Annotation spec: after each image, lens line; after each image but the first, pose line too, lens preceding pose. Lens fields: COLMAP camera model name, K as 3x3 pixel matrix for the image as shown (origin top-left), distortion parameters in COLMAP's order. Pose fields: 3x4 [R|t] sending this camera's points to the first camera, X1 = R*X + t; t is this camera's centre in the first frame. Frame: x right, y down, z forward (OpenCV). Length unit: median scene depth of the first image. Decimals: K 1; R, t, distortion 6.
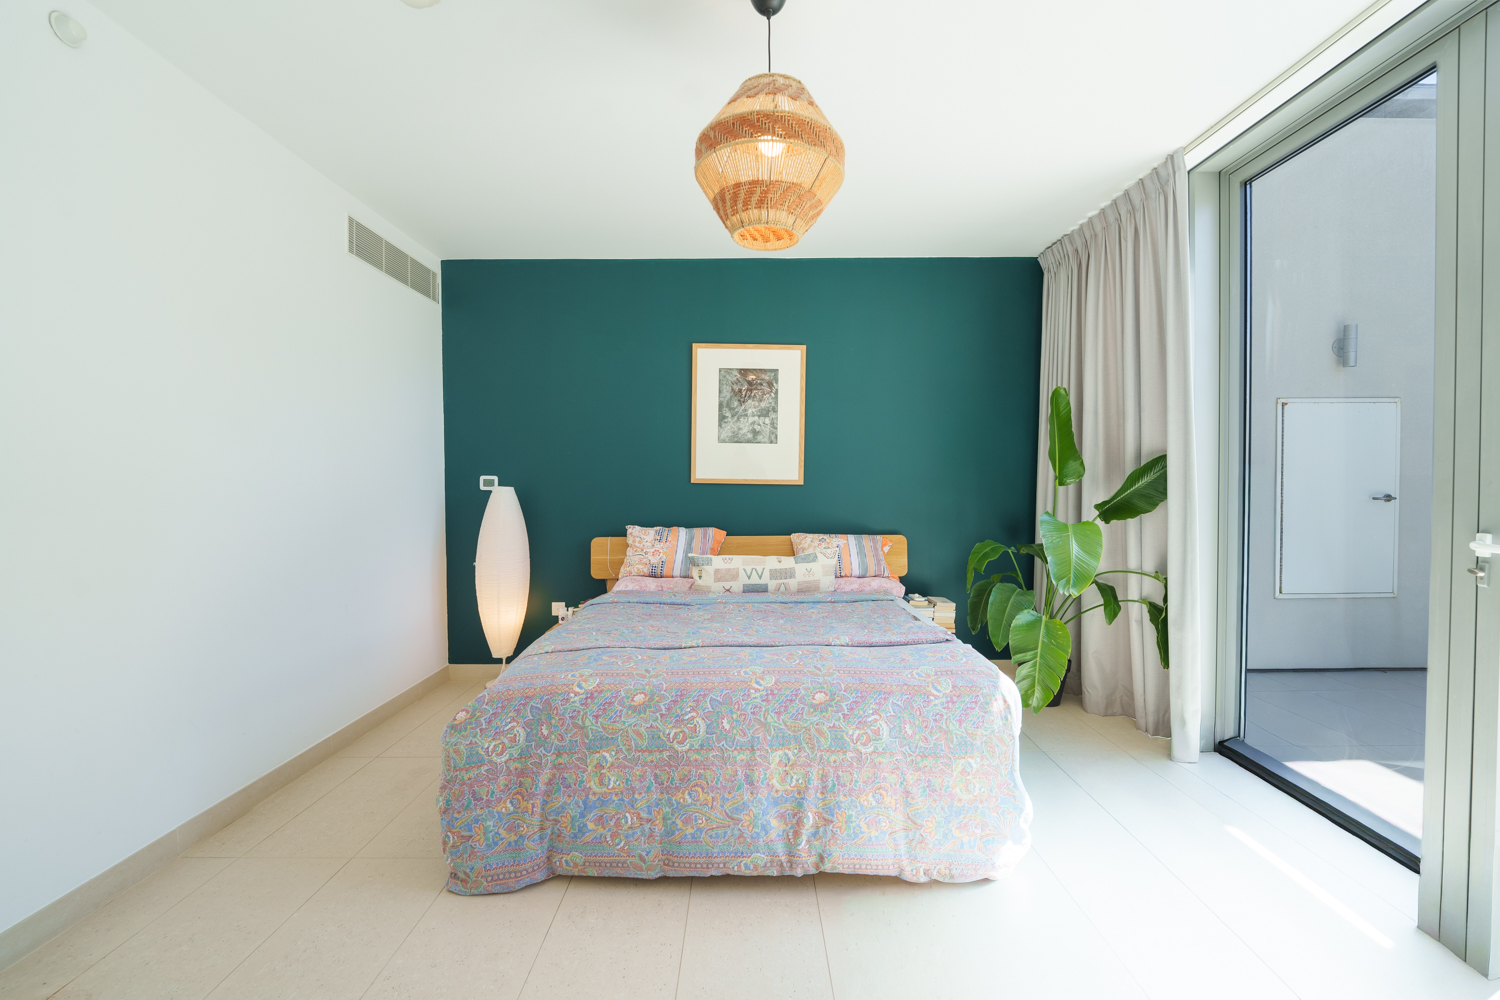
lens RADIAL K [[604.3, 0, 753.0], [0, 604.3, 497.5], [0, 0, 1]] dist [0.000606, -0.000247]
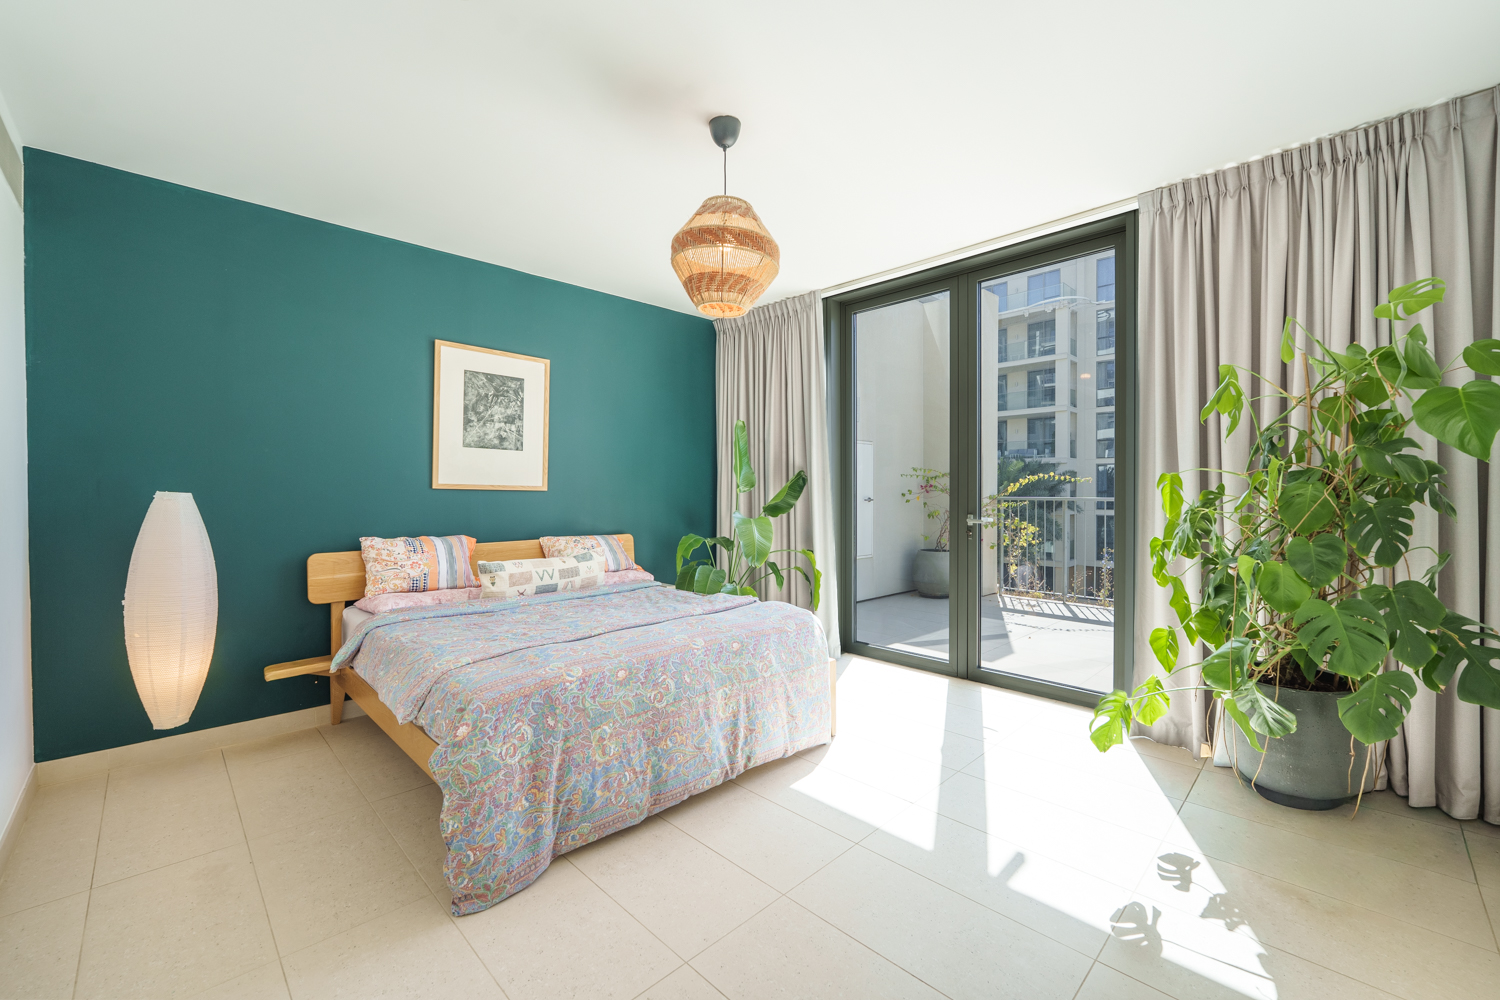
lens RADIAL K [[604.3, 0, 748.6], [0, 604.3, 491.7], [0, 0, 1]] dist [0.000606, -0.000247]
pose [[0.720088, -0.000286, 0.693883, -0.822943], [0.013660, 0.999812, -0.013764, 0.000573], [-0.693748, 0.019390, 0.719957, -0.014234]]
